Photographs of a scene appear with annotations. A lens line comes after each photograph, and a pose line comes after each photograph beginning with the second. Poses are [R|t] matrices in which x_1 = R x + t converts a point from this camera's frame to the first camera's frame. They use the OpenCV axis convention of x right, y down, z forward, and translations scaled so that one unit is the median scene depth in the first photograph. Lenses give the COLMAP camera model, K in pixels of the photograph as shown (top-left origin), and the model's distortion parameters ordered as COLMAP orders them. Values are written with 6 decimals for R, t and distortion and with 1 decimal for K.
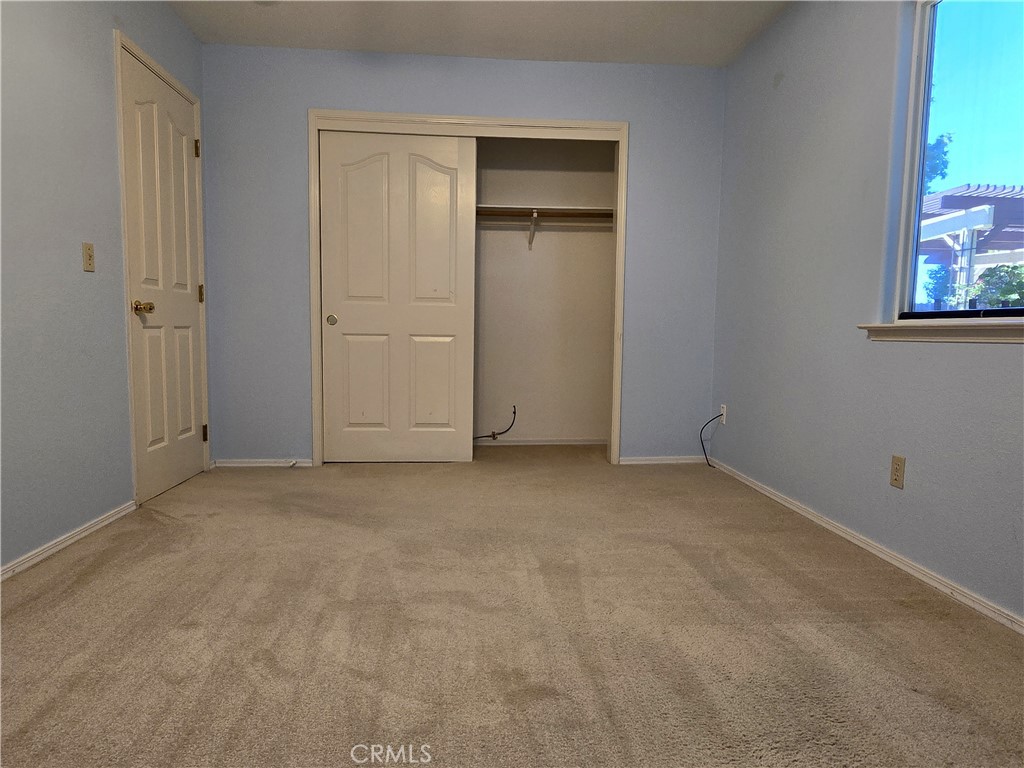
lens RADIAL K [[654.9, 0, 512.1], [0, 654.9, 385.2], [0, 0, 1]] dist [0.010006, -0.006635]
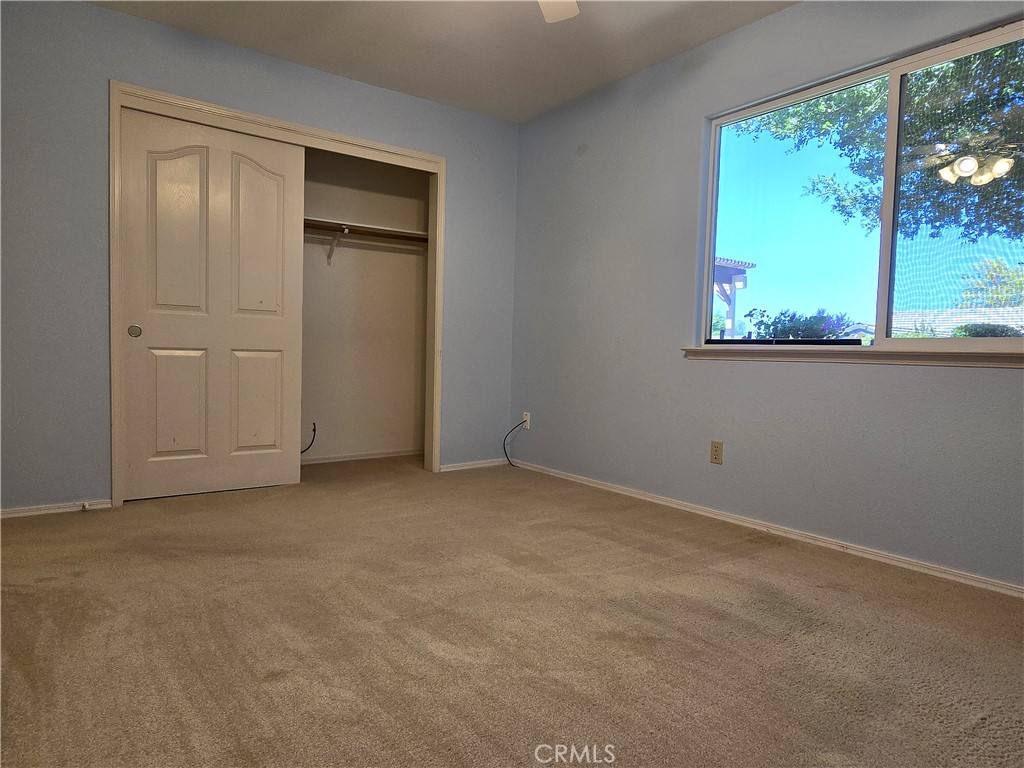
lens RADIAL K [[654.9, 0, 512.7], [0, 654.9, 384.7], [0, 0, 1]] dist [0.010006, -0.006635]
pose [[0.844006, -0.018385, 0.536019, -0.321957], [0.029739, 0.999479, -0.012546, -0.005394], [-0.535509, 0.026530, 0.844112, 0.025887]]
